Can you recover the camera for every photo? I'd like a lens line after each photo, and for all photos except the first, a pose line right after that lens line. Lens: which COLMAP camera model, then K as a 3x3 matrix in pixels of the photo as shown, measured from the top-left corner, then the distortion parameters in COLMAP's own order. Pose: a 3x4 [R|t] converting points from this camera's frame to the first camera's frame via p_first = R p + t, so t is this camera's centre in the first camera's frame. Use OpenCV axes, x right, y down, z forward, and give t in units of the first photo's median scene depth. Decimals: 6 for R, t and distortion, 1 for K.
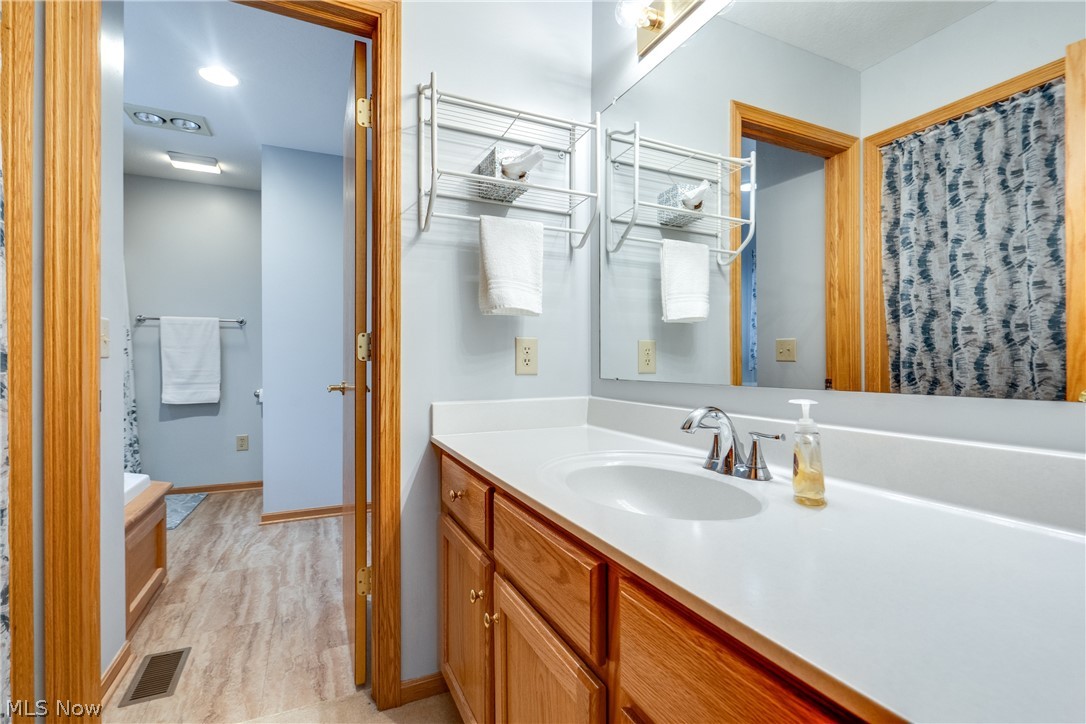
lens RADIAL K [[487.5, 0, 546.9], [0, 487.5, 360.4], [0, 0, 1]] dist [0.004119, 0.000592]
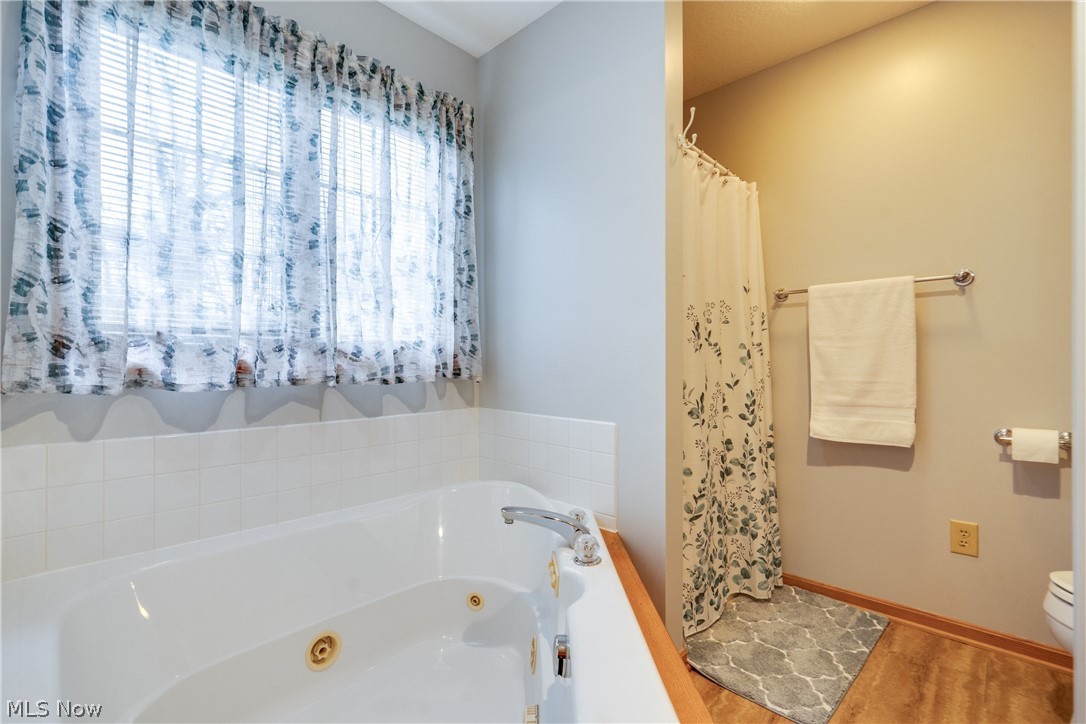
lens RADIAL K [[487.5, 0, 547.2], [0, 487.5, 364.0], [0, 0, 1]] dist [0.004119, 0.000592]
pose [[0.355651, -0.000194, -0.934619, -0.352820], [-0.005860, 0.999980, -0.002438, 0.005511], [0.934600, 0.006344, 0.355643, 0.495400]]
